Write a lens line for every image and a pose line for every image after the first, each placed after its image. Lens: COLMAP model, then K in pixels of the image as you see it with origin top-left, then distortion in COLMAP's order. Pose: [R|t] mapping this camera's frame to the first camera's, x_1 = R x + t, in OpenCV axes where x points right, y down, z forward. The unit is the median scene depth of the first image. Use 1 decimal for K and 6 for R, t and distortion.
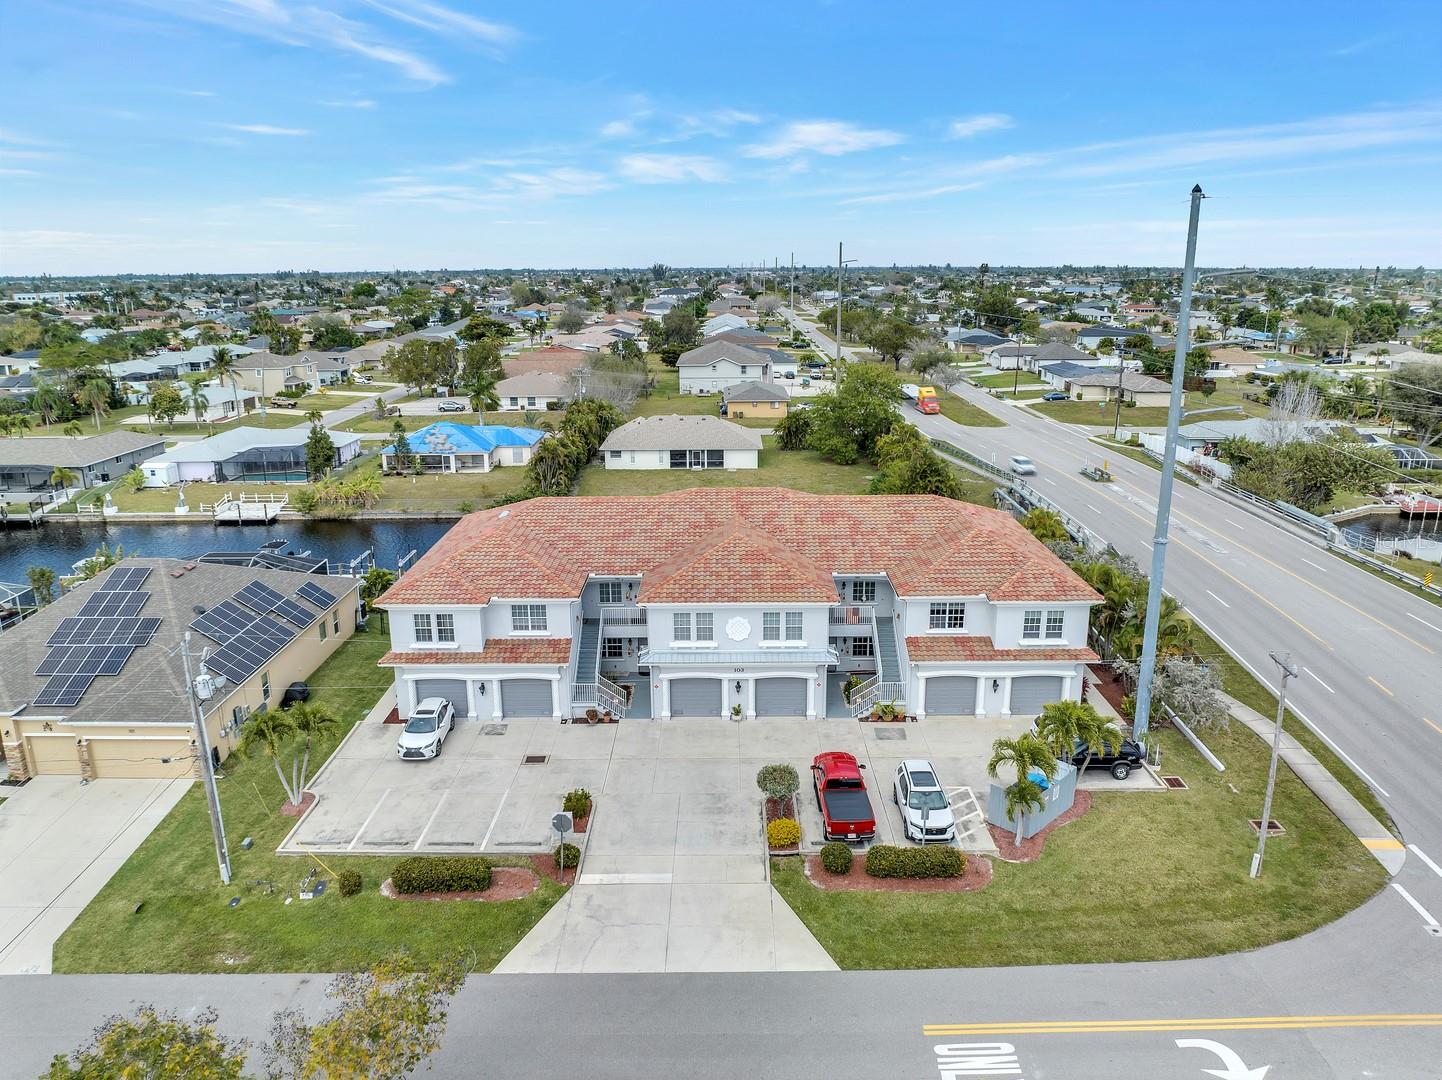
lens RADIAL K [[1027.3, 0, 721.5], [0, 1027.3, 539.8], [0, 0, 1]] dist [-0.043936, -0.000946]
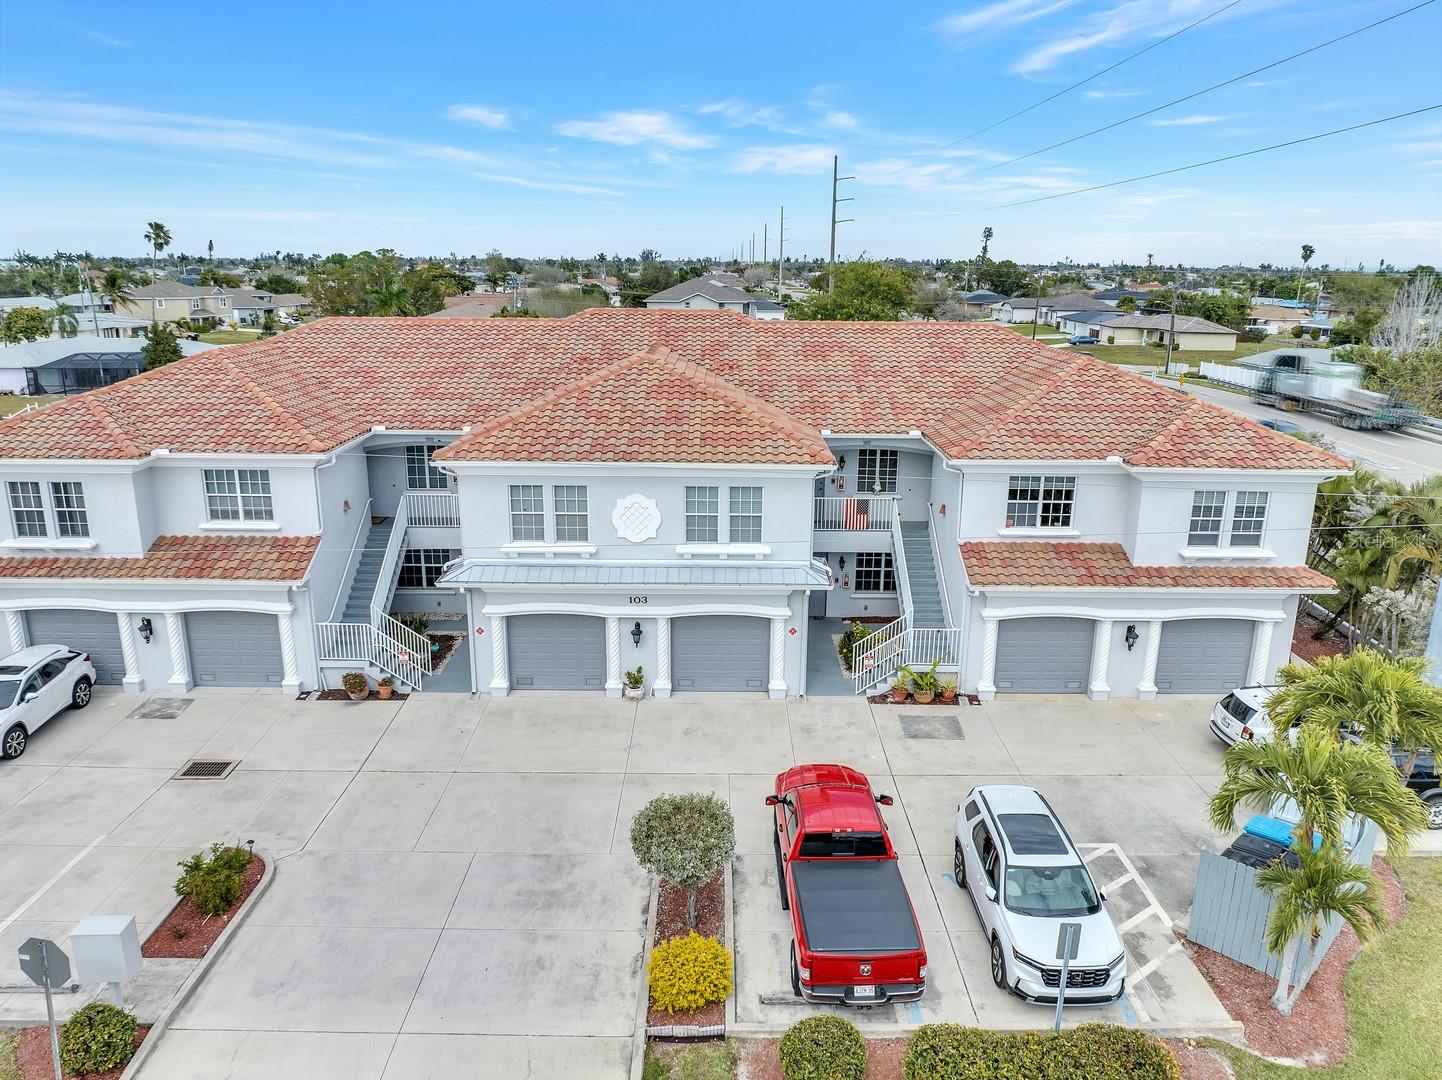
lens RADIAL K [[1027.3, 0, 723.2], [0, 1027.3, 542.4], [0, 0, 1]] dist [-0.043936, -0.000946]
pose [[0.999829, 0.013568, 0.012575, 0.052928], [-0.013657, 0.999882, 0.006998, 0.094133], [-0.012479, -0.007169, 0.999896, 0.485857]]
